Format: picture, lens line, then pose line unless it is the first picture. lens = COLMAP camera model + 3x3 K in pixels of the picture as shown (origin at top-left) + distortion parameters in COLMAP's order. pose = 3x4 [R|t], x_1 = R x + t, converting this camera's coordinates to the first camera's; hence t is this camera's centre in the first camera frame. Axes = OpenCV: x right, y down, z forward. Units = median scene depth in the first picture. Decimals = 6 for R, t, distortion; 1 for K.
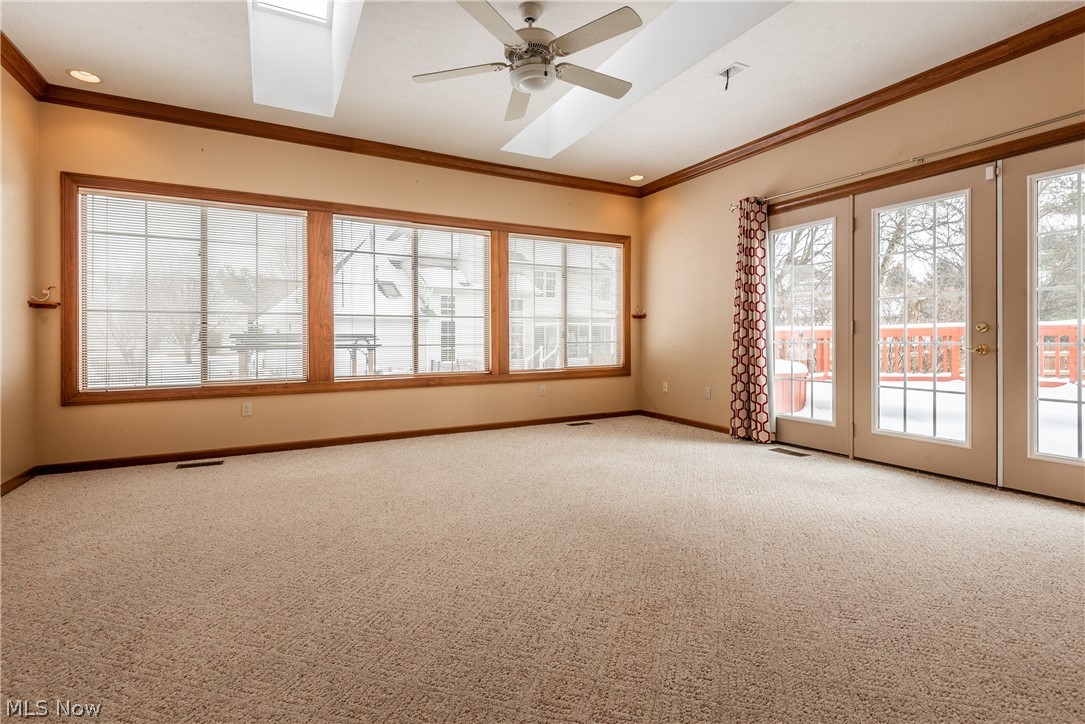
lens RADIAL K [[496.1, 0, 532.8], [0, 496.1, 340.8], [0, 0, 1]] dist [0.003869, -0.004829]
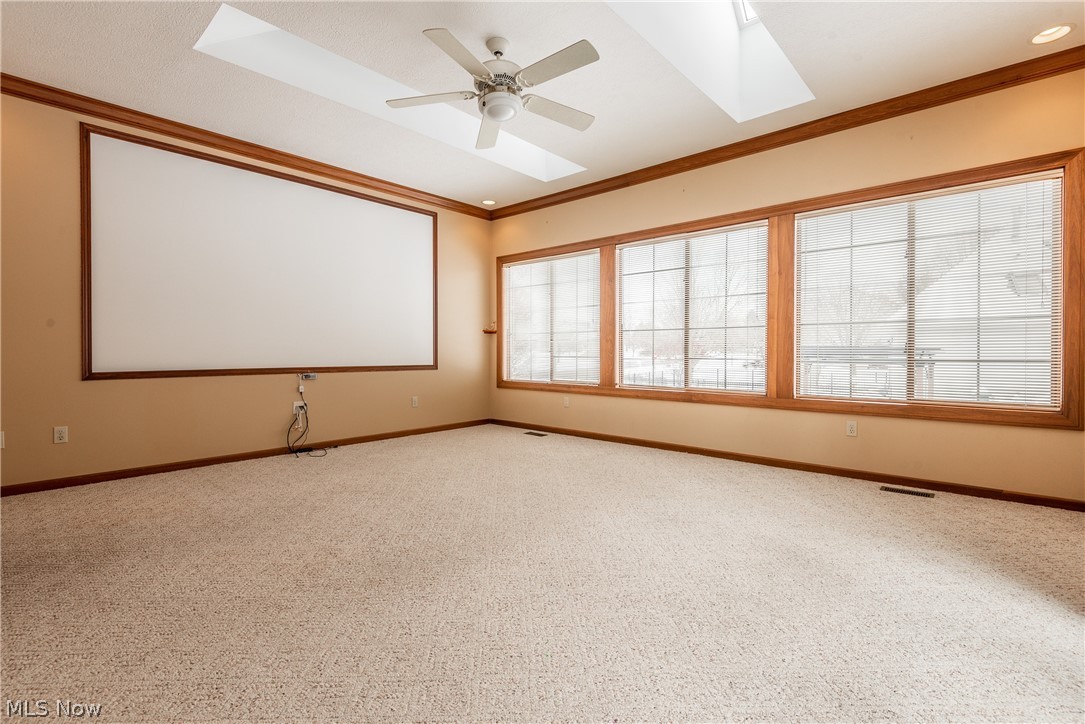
lens RADIAL K [[496.1, 0, 541.0], [0, 496.1, 357.2], [0, 0, 1]] dist [0.003869, -0.004829]
pose [[0.330278, 0.026482, -0.943512, 0.610410], [0.002248, 0.999581, 0.028842, -0.023366], [0.943881, -0.011647, 0.330080, 0.417385]]
